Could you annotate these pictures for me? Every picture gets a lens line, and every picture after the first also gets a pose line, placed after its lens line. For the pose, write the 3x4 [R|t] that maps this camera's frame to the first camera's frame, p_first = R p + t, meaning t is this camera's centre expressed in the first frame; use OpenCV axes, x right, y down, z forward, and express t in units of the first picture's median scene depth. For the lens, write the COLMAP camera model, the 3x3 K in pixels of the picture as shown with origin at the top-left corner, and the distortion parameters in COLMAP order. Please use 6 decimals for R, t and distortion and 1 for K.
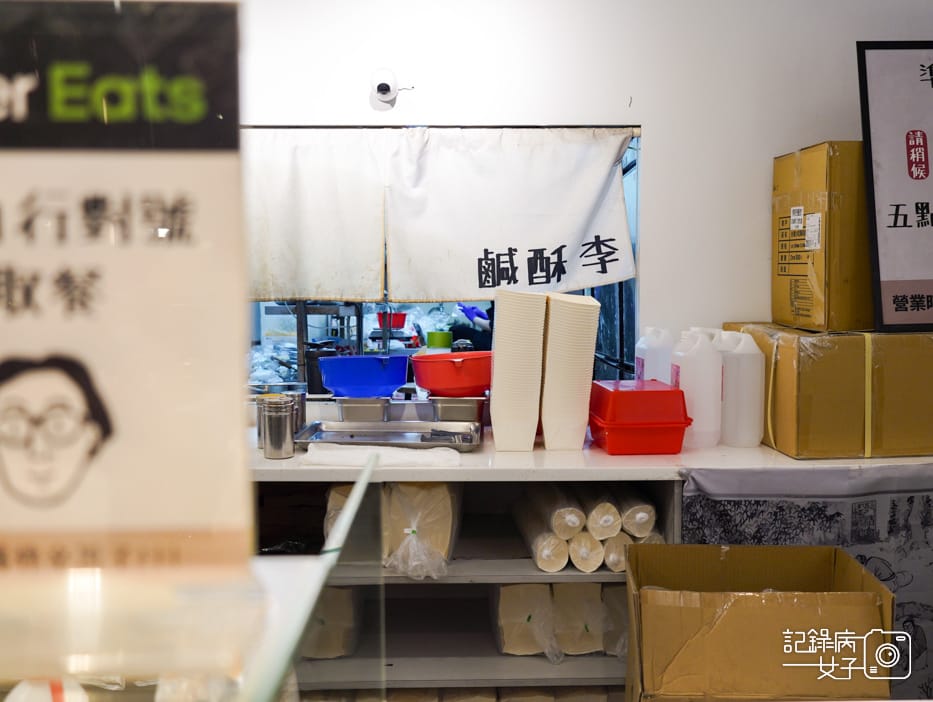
lens RADIAL K [[935.7, 0, 466.5], [0, 935.7, 351.0], [0, 0, 1]] dist [-0.010433, -0.002171]
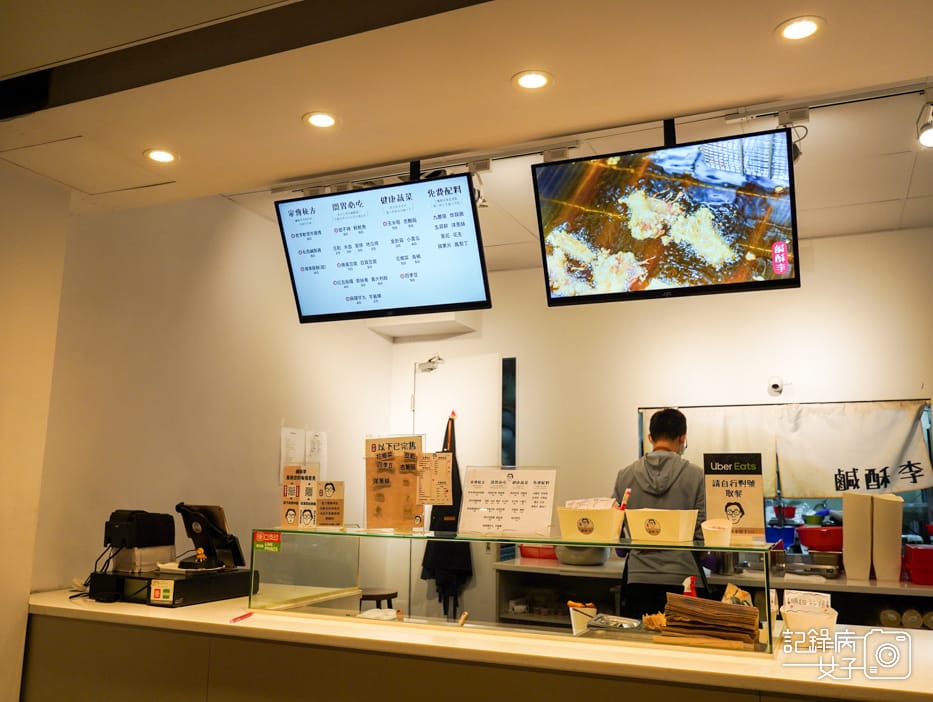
lens RADIAL K [[828.8, 0, 466.5], [0, 828.8, 351.0], [0, 0, 1]] dist [0.000202, -0.007130]
pose [[0.904403, -0.057476, -0.422790, 0.059754], [-0.039398, 0.975403, -0.216878, 0.043869], [0.424856, 0.212802, 0.879893, -0.758640]]
